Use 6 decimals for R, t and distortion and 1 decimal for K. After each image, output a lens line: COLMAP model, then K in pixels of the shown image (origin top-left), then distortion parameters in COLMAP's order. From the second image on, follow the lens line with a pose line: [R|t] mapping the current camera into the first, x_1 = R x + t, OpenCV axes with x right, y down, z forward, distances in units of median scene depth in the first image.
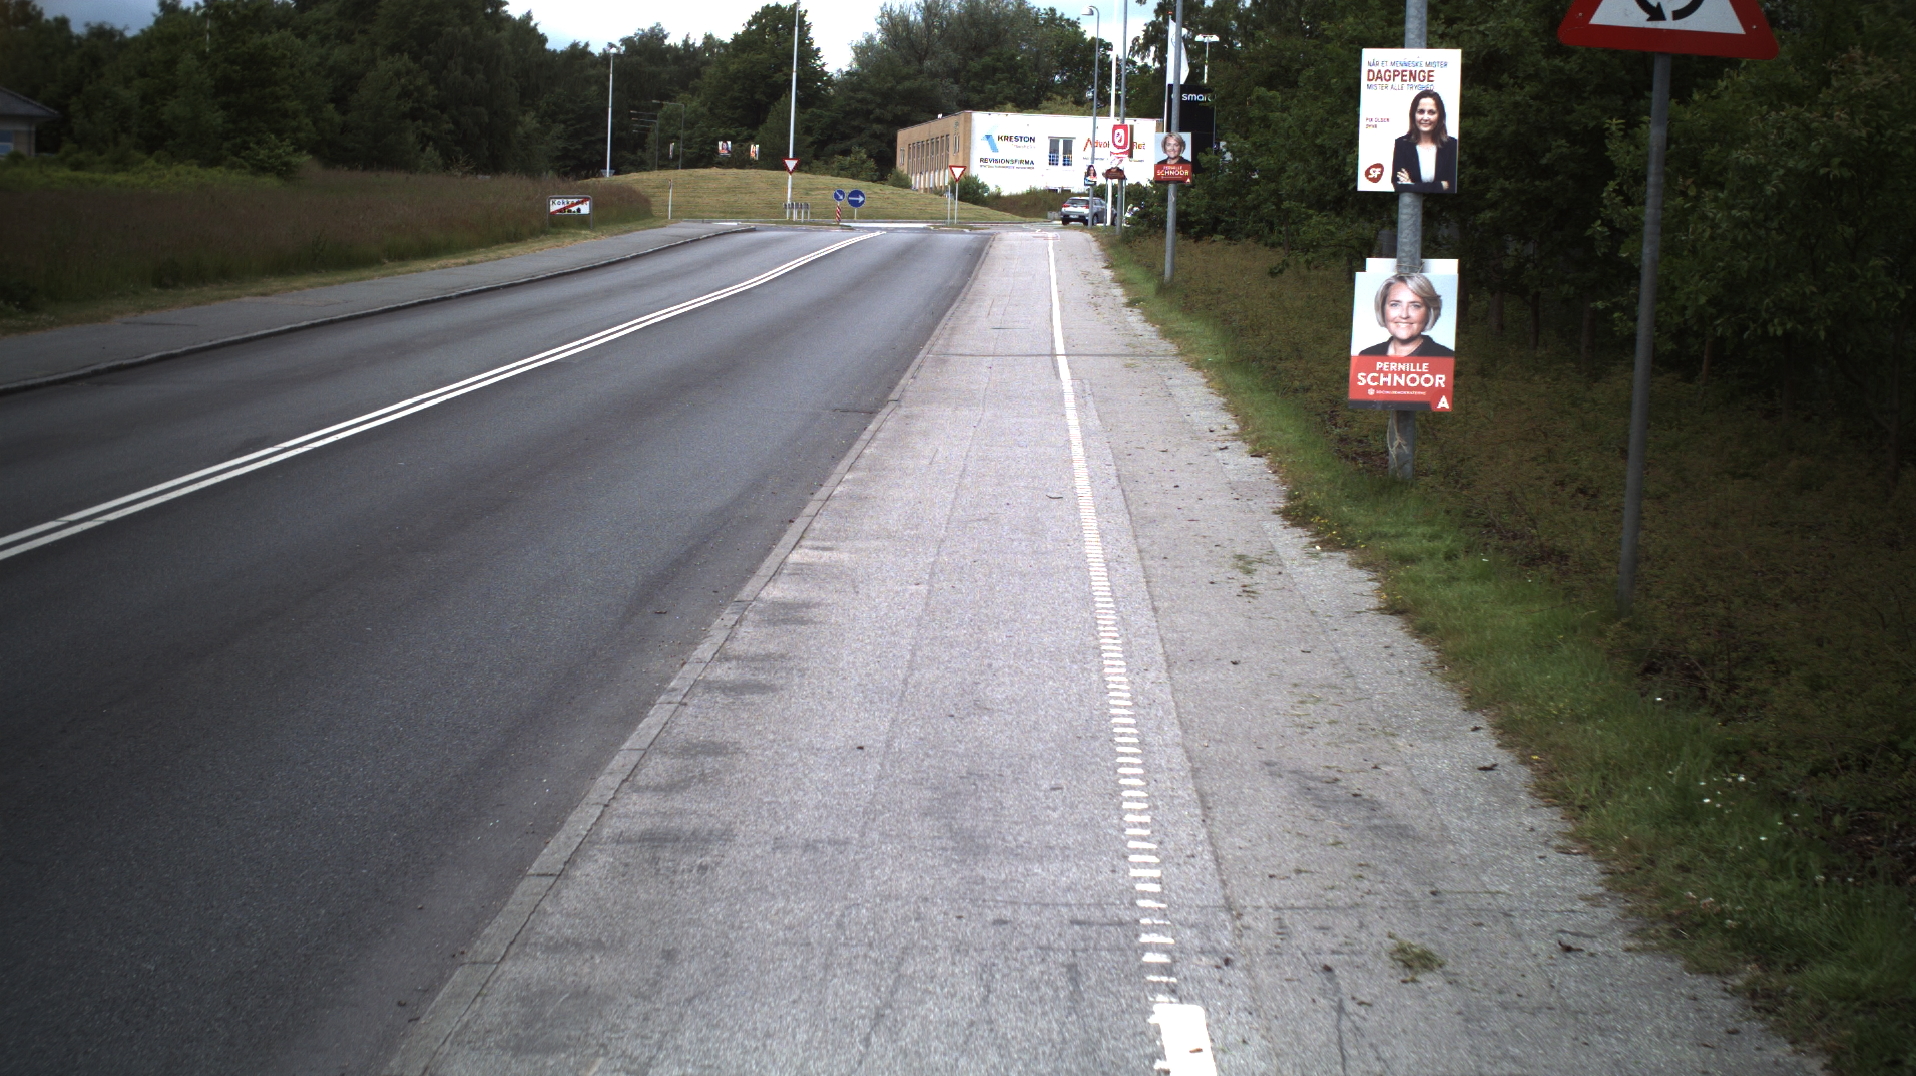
lens RADIAL K [[3419.9, 0, 958.0], [0, 3419.9, 538.0], [0, 0, 1]] dist [-0.274785, 0.307225]
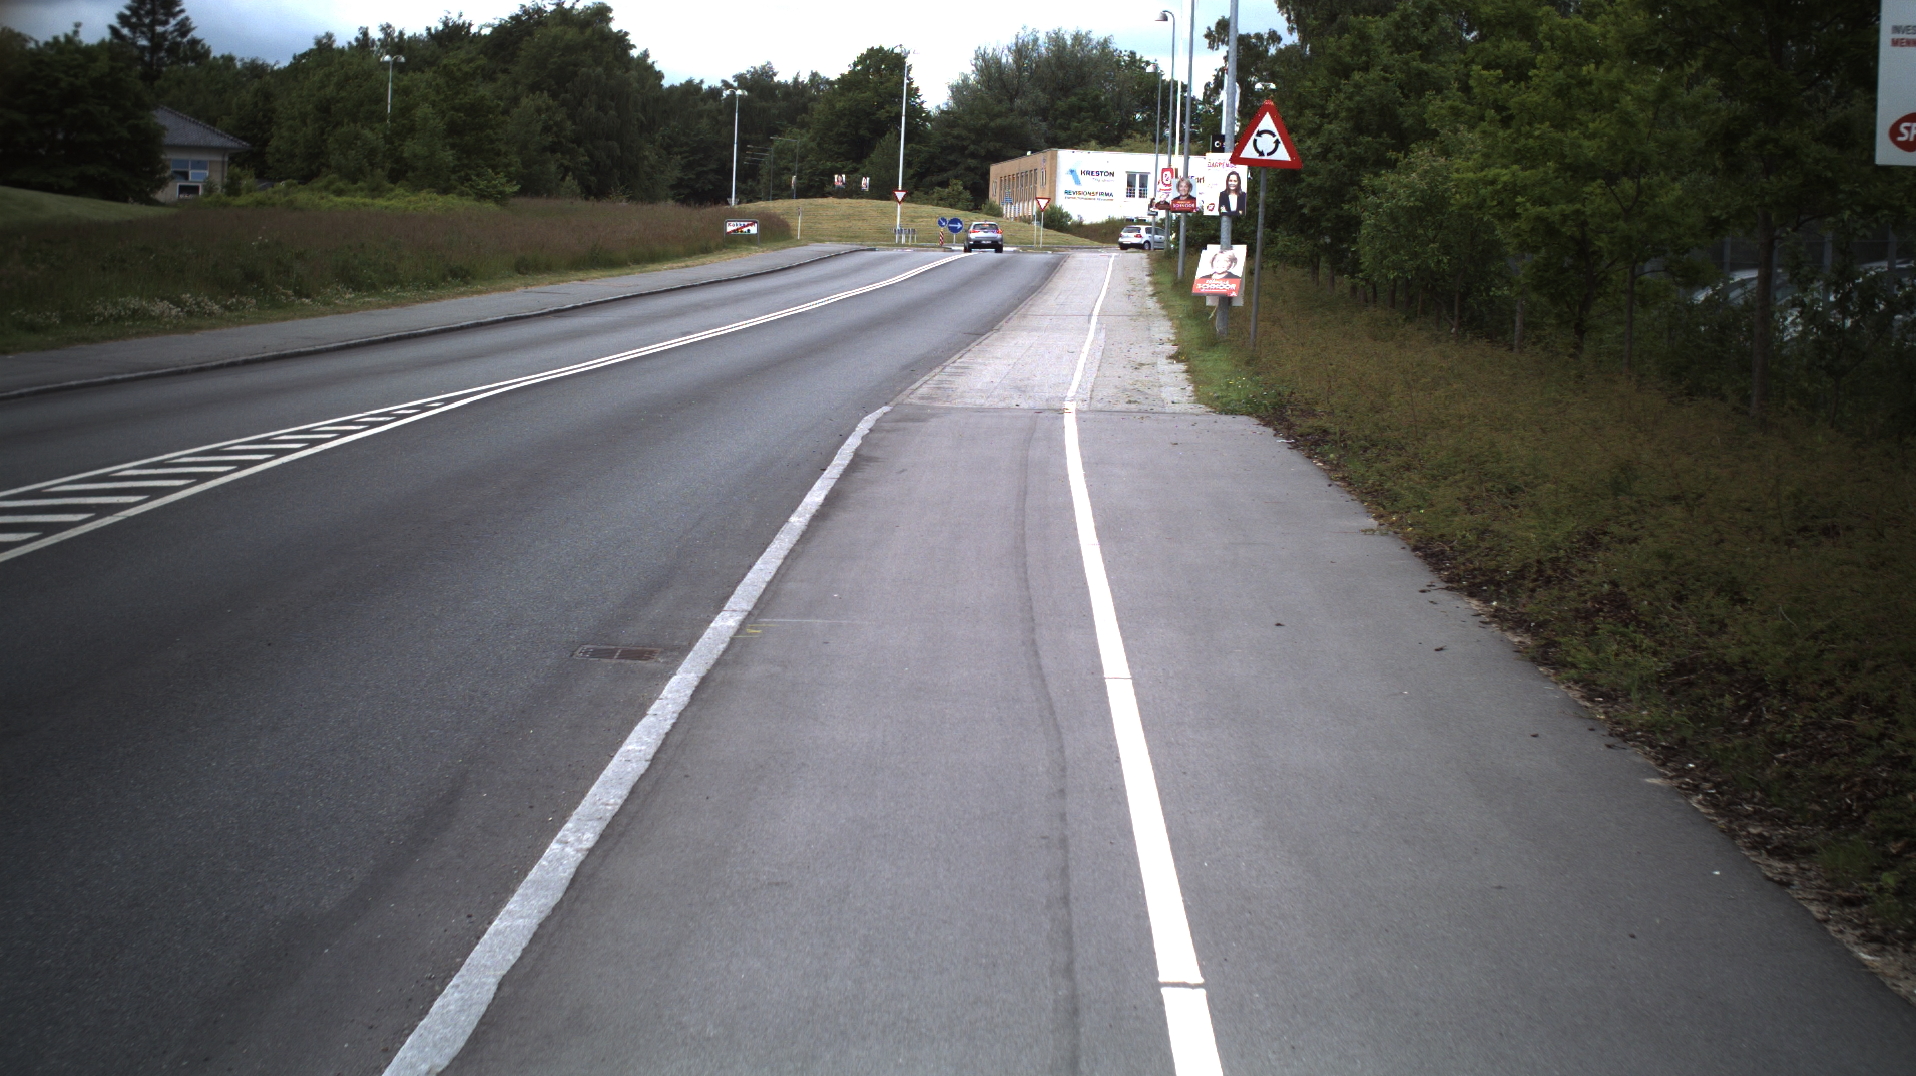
lens RADIAL K [[3419.9, 0, 958.0], [0, 3419.9, 538.0], [0, 0, 1]] dist [-0.274785, 0.307225]
pose [[0.999636, 0.008252, -0.025700, 0.002586], [-0.008475, 0.999927, -0.008582, 0.025514], [0.025627, 0.008796, 0.999633, -0.242406]]
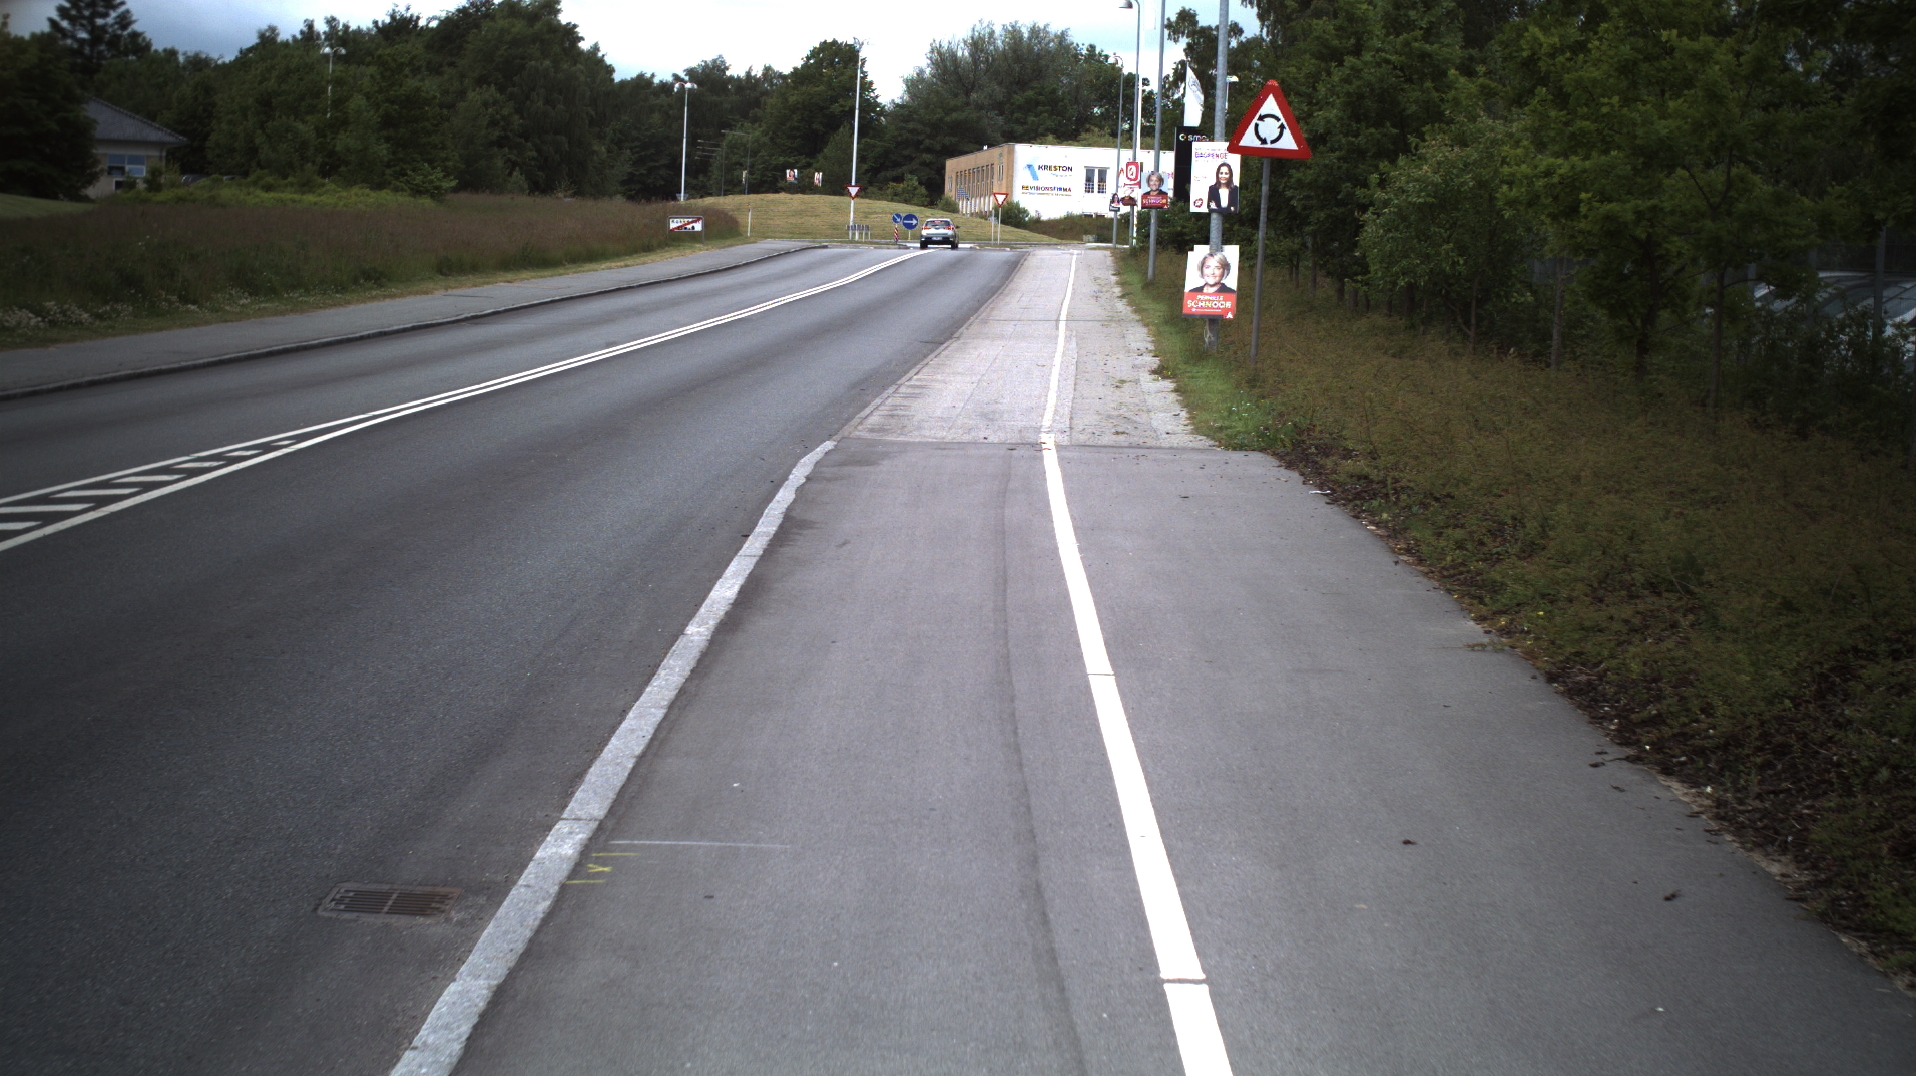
lens RADIAL K [[3419.9, 0, 958.0], [0, 3419.9, 538.0], [0, 0, 1]] dist [-0.274785, 0.307225]
pose [[0.999895, 0.007196, -0.012565, 0.001167], [-0.007289, 0.999946, -0.007397, 0.020382], [0.012511, 0.007488, 0.999894, -0.194095]]
